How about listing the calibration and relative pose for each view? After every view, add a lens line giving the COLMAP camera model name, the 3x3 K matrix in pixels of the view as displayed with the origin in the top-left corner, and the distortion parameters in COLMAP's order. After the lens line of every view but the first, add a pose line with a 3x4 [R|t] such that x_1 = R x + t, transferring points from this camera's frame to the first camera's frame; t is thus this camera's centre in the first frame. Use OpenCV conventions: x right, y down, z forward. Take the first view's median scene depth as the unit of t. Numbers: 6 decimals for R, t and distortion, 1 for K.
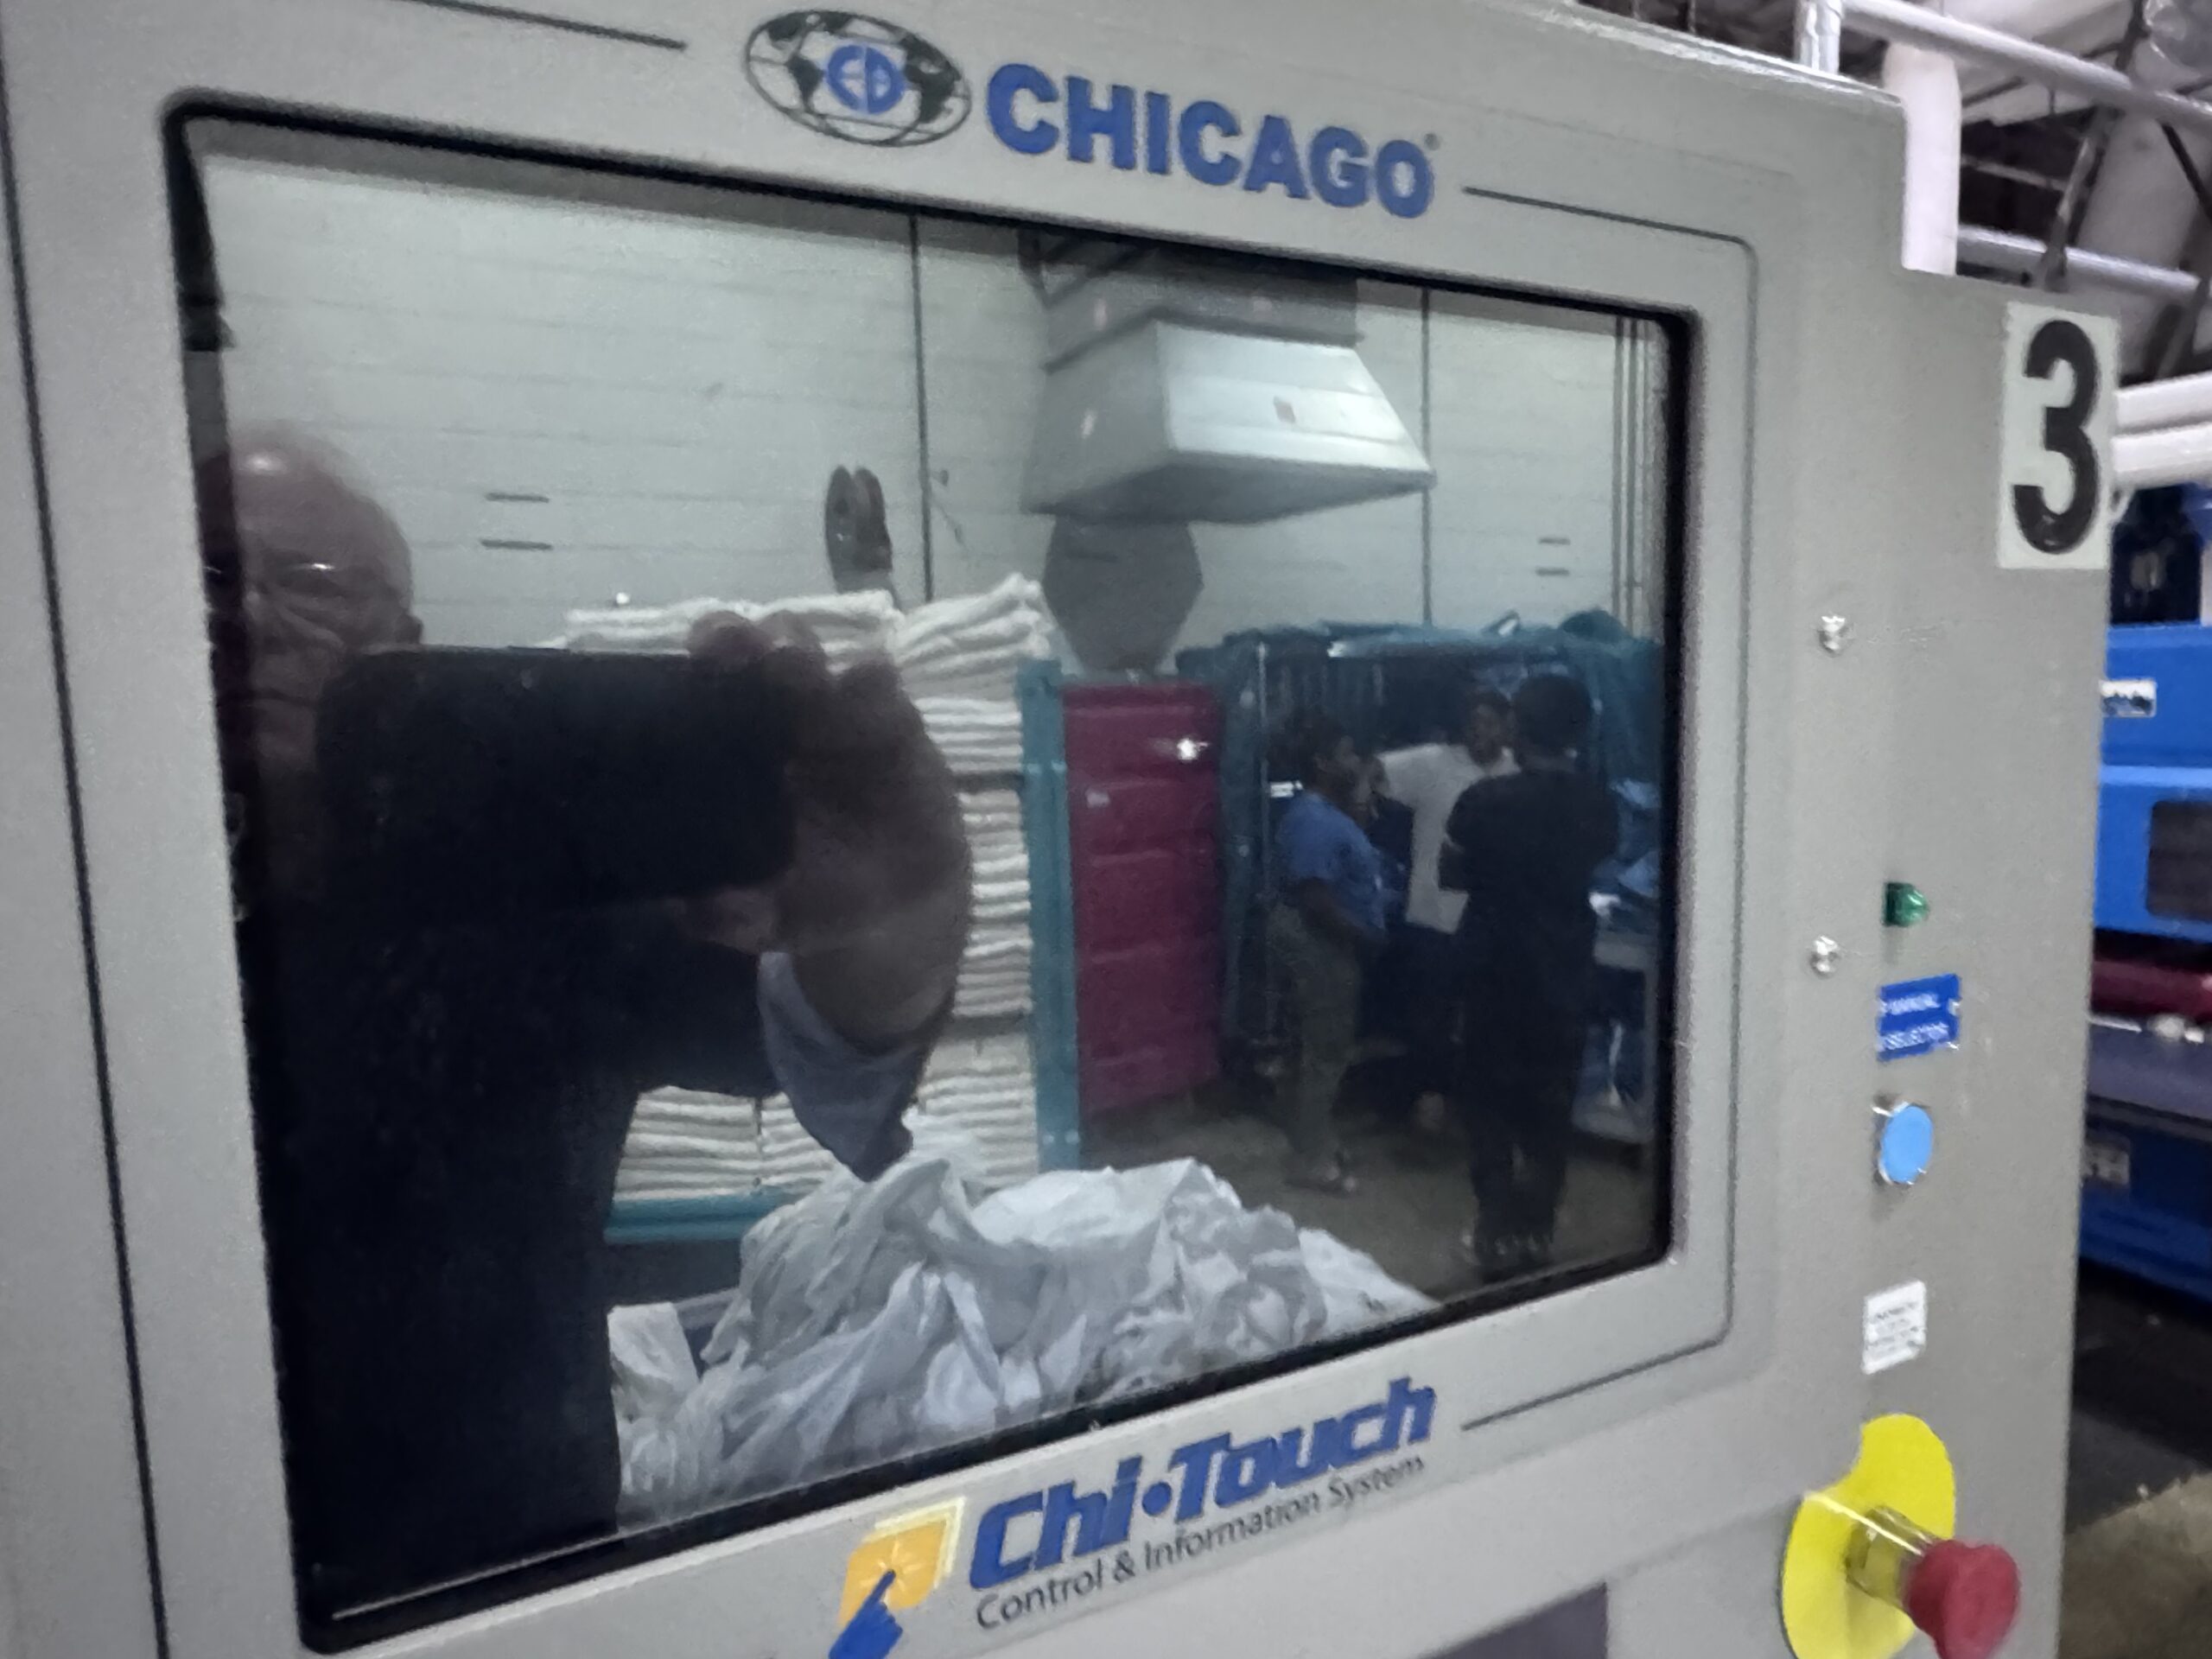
lens RADIAL K [[1351.6, 0, 1092.4], [0, 1351.6, 838.3], [0, 0, 1]] dist [-0.004354, 0.001736]
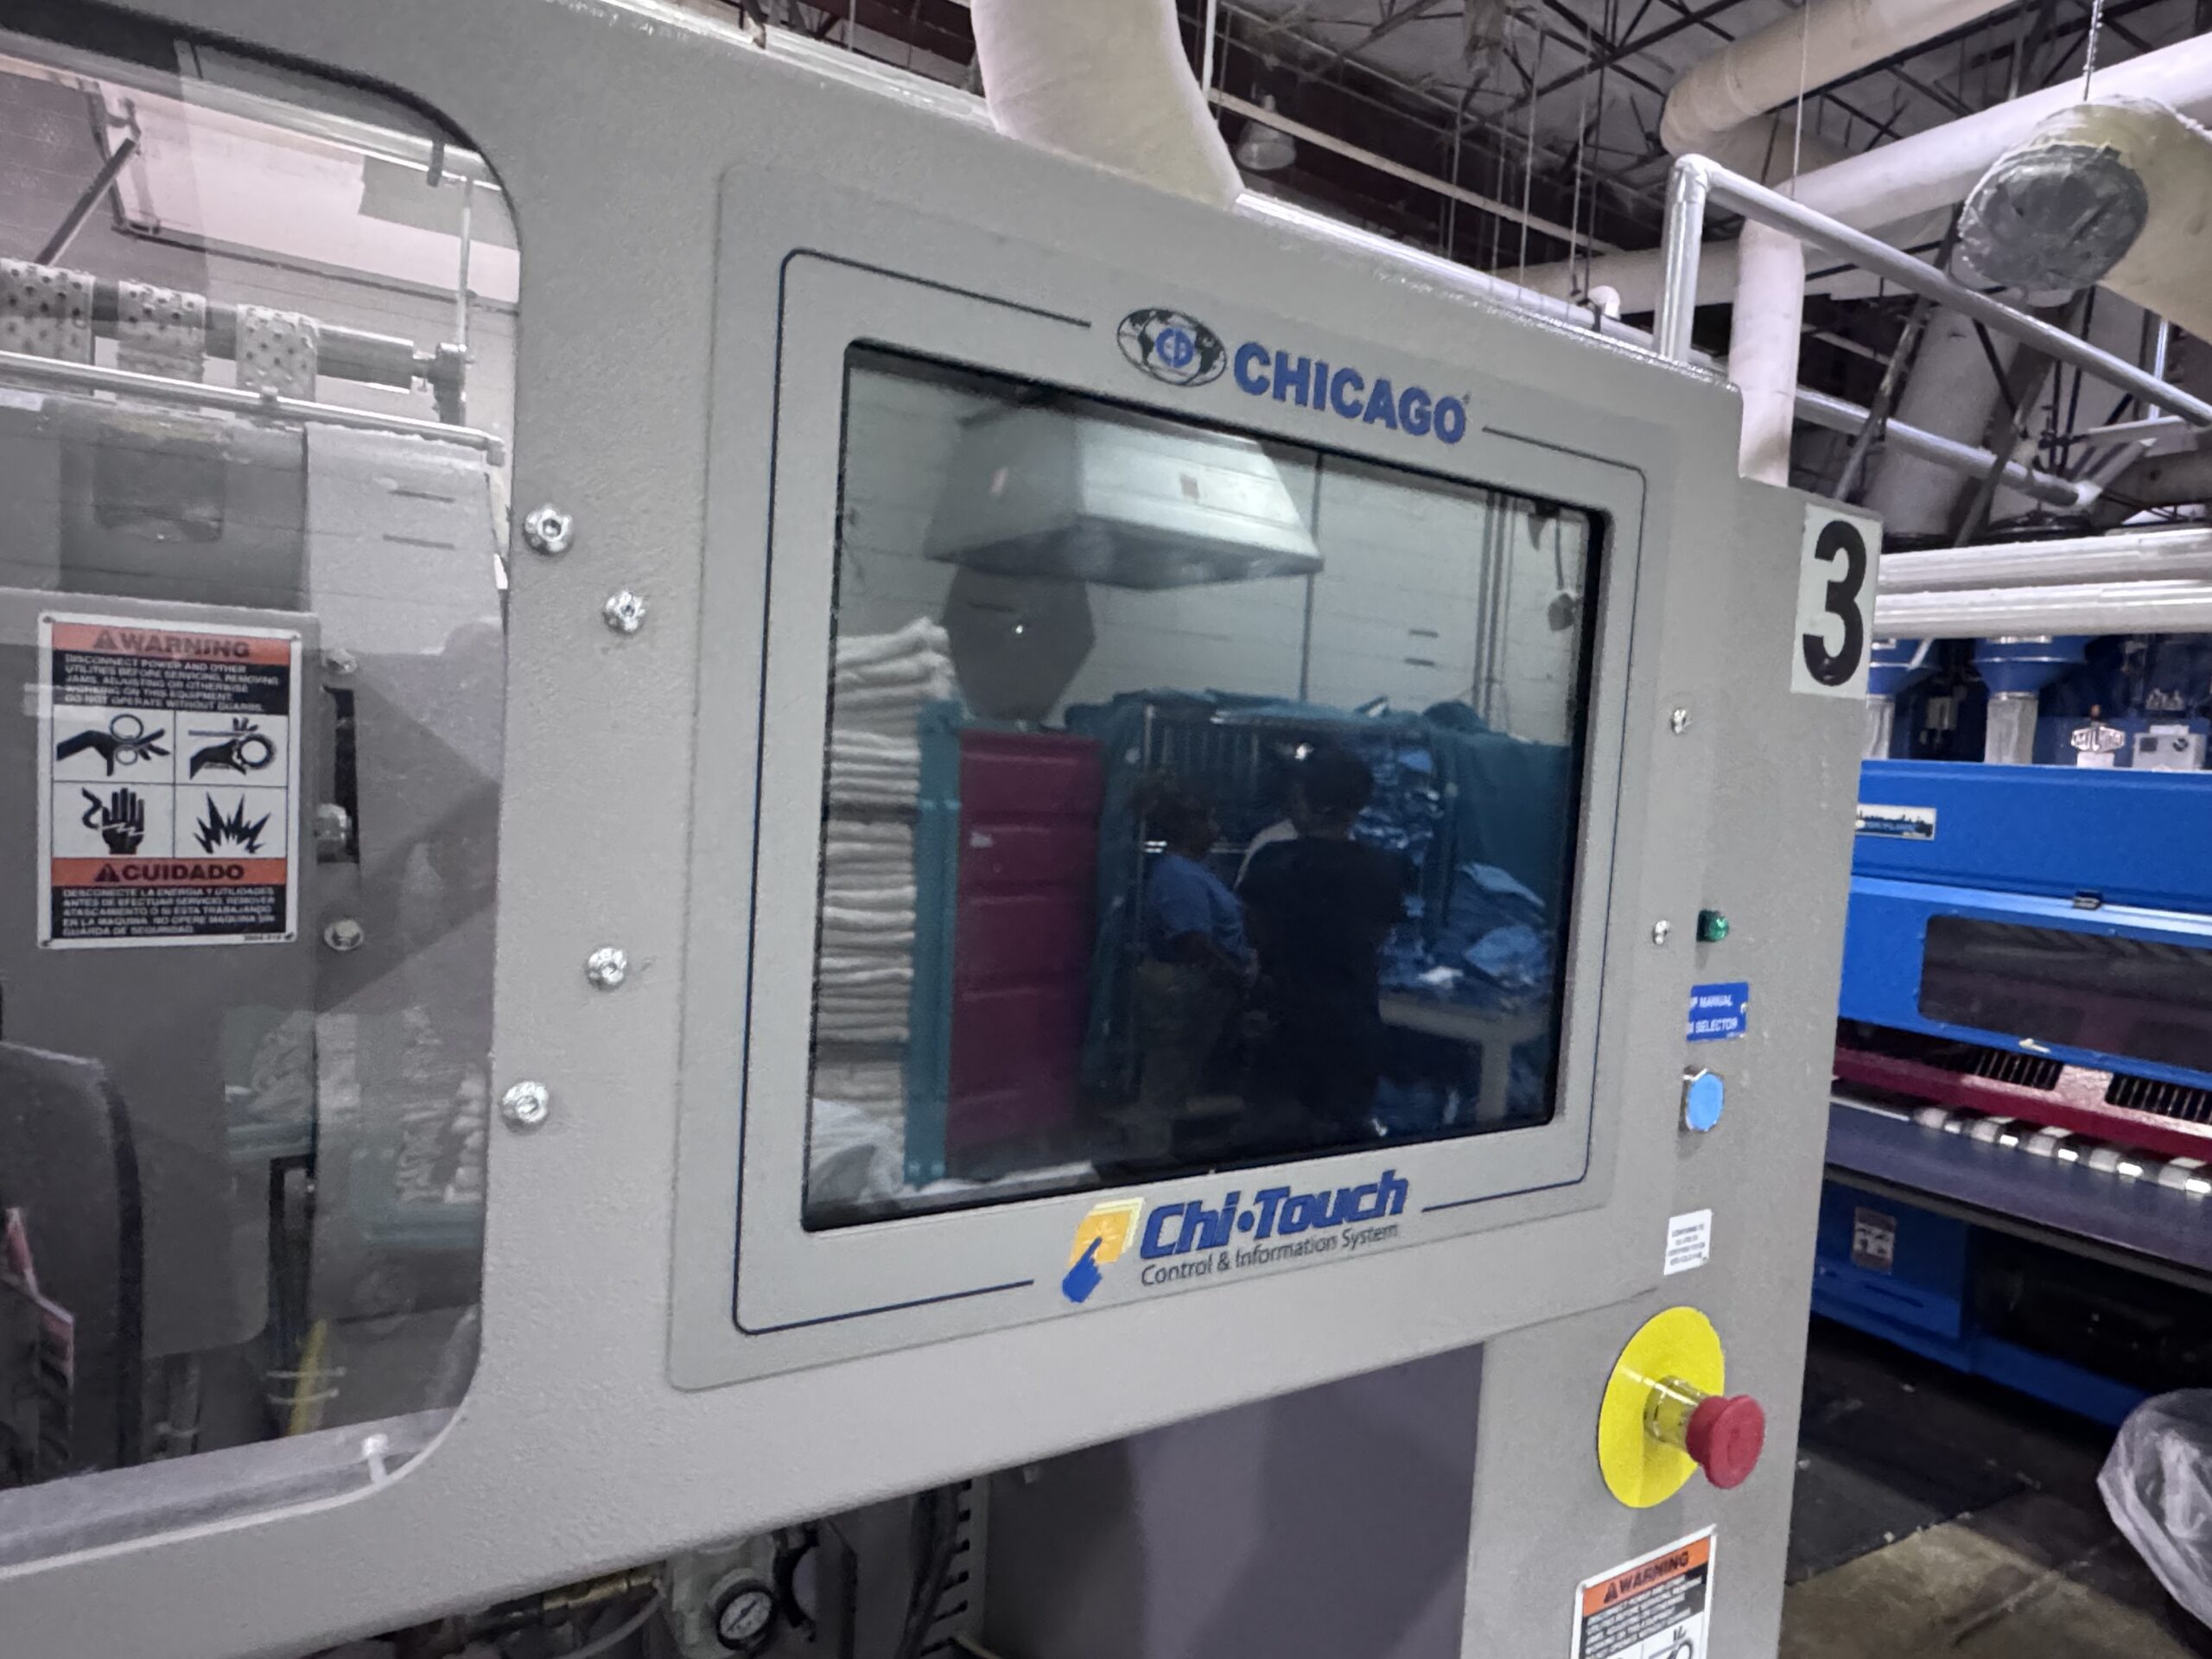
lens RADIAL K [[1350.9, 0, 1102.0], [0, 1350.9, 833.6], [0, 0, 1]] dist [-0.003090, 0.000018]
pose [[0.990723, 0.081552, 0.108704, -0.170375], [-0.076956, 0.995981, -0.045827, 0.063106], [-0.112004, 0.037037, 0.993017, -0.295710]]
